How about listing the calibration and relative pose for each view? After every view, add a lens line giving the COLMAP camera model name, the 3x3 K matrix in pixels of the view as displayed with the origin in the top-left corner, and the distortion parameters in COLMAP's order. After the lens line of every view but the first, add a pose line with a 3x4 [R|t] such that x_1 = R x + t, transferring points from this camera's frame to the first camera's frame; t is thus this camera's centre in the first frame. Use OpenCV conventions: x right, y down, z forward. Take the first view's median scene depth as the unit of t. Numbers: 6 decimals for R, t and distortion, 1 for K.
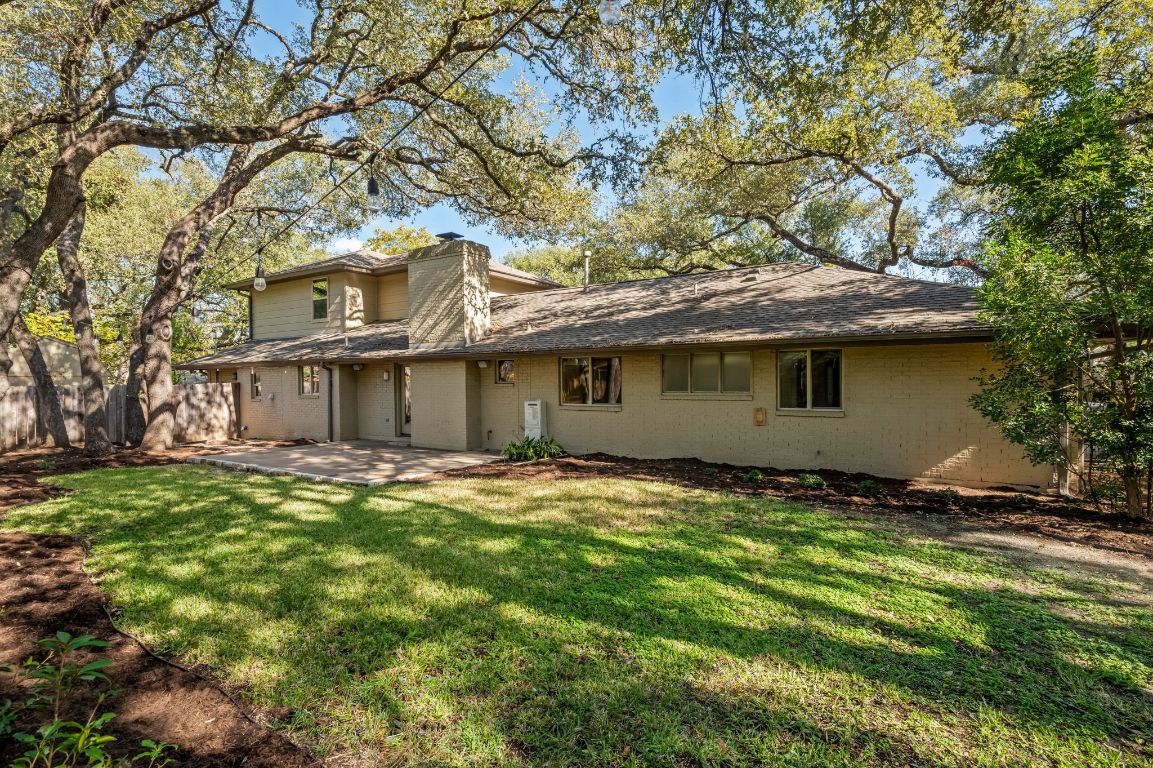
lens RADIAL K [[533.0, 0, 578.7], [0, 533.0, 381.7], [0, 0, 1]] dist [-0.003410, -0.001566]
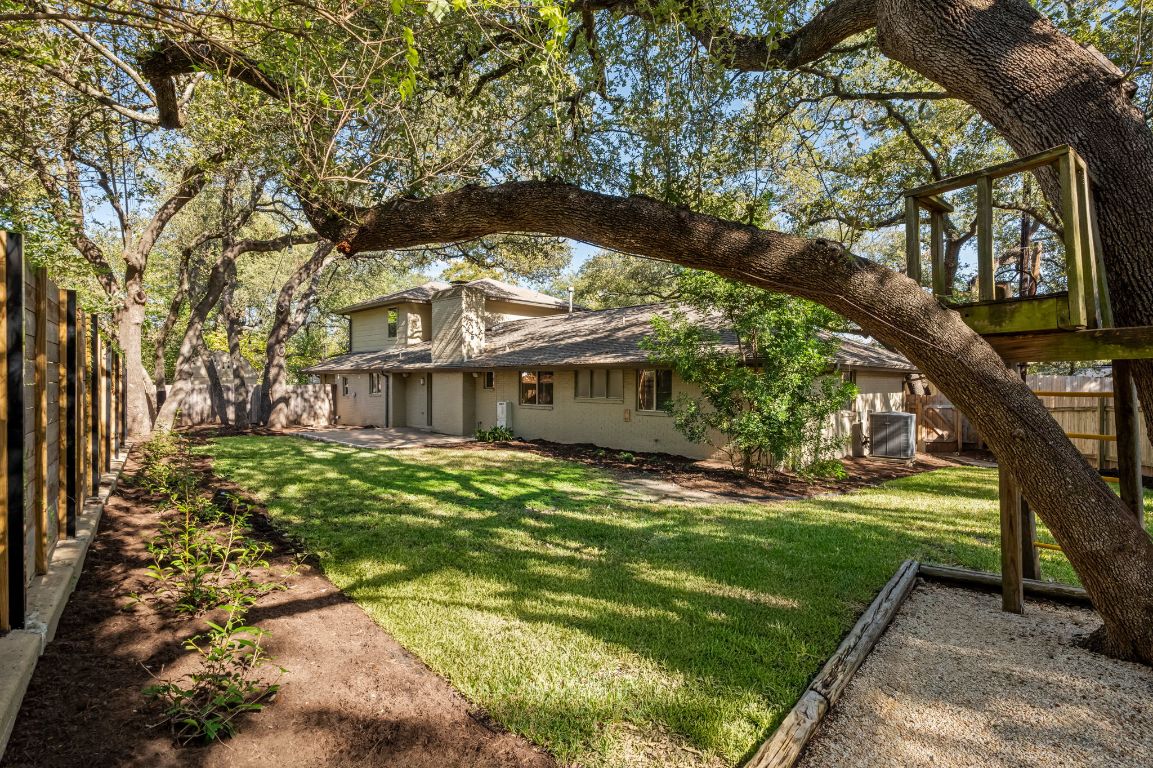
lens RADIAL K [[533.0, 0, 574.7], [0, 533.0, 386.2], [0, 0, 1]] dist [-0.003410, -0.001566]
pose [[0.976746, 0.018816, -0.213574, 0.356179], [-0.019009, 0.999819, 0.001149, -0.007746], [0.213557, 0.002937, 0.976926, -0.301042]]
